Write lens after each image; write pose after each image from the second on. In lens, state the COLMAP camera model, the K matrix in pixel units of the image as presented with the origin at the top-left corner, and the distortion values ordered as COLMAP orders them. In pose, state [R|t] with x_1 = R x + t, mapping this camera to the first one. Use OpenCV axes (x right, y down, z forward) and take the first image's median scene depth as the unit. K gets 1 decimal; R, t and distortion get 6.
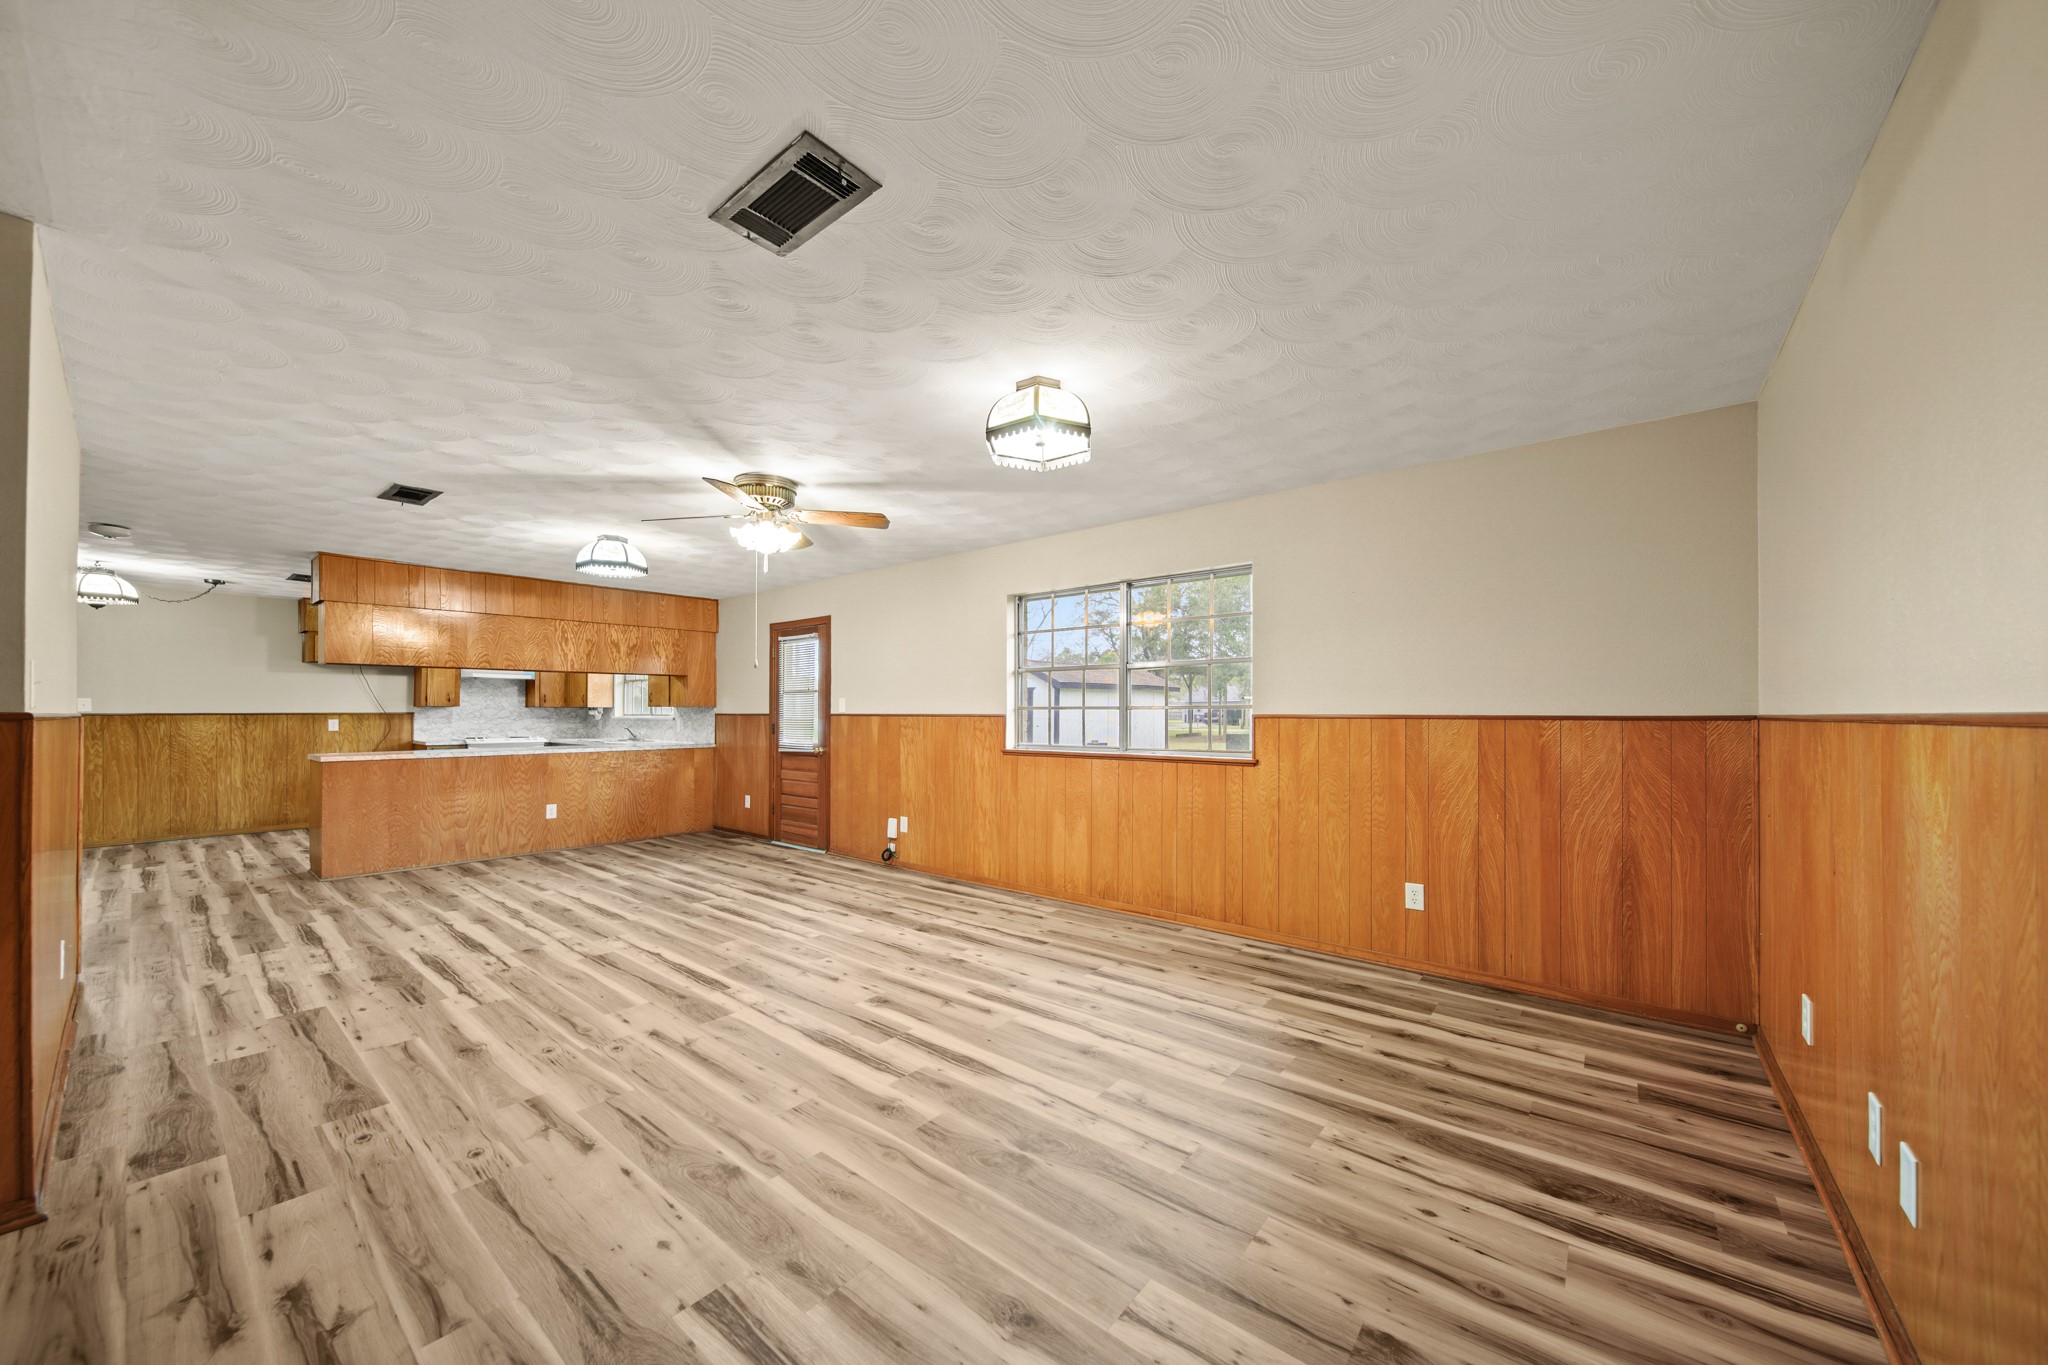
lens RADIAL K [[781.0, 0, 1031.6], [0, 781.0, 701.8], [0, 0, 1]] dist [0.016890, -0.000109]
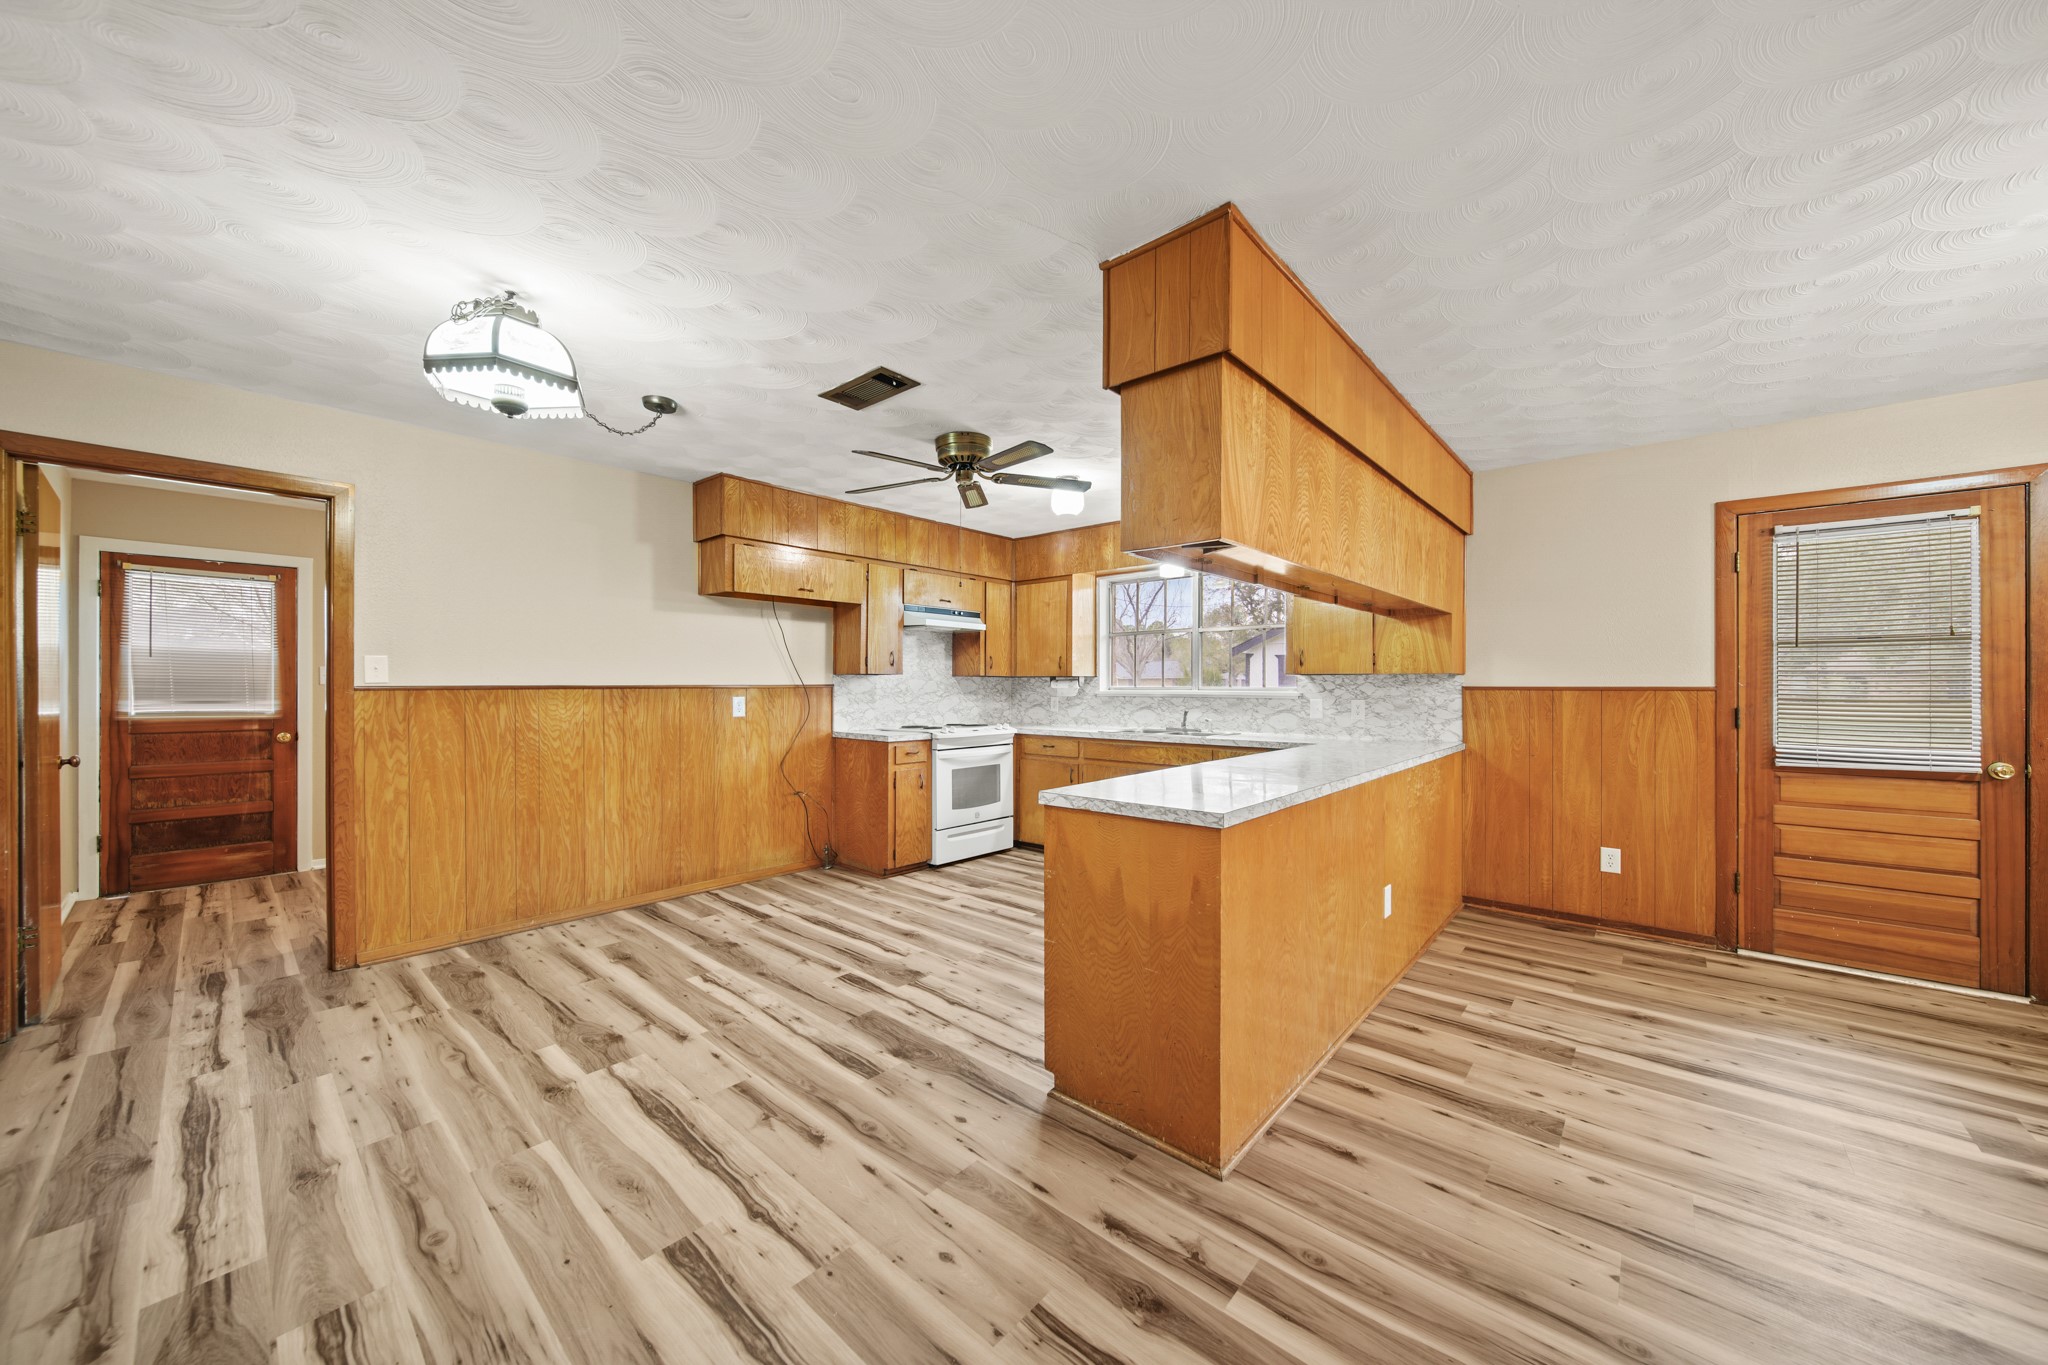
lens RADIAL K [[717.3, 0, 1020.6], [0, 717.3, 683.1], [0, 0, 1]] dist [0.000047, -0.001021]
pose [[0.999949, -0.000186, -0.010080, -0.900035], [0.000301, 0.999936, 0.011349, 0.009094], [0.010078, -0.011351, 0.999885, 0.648244]]
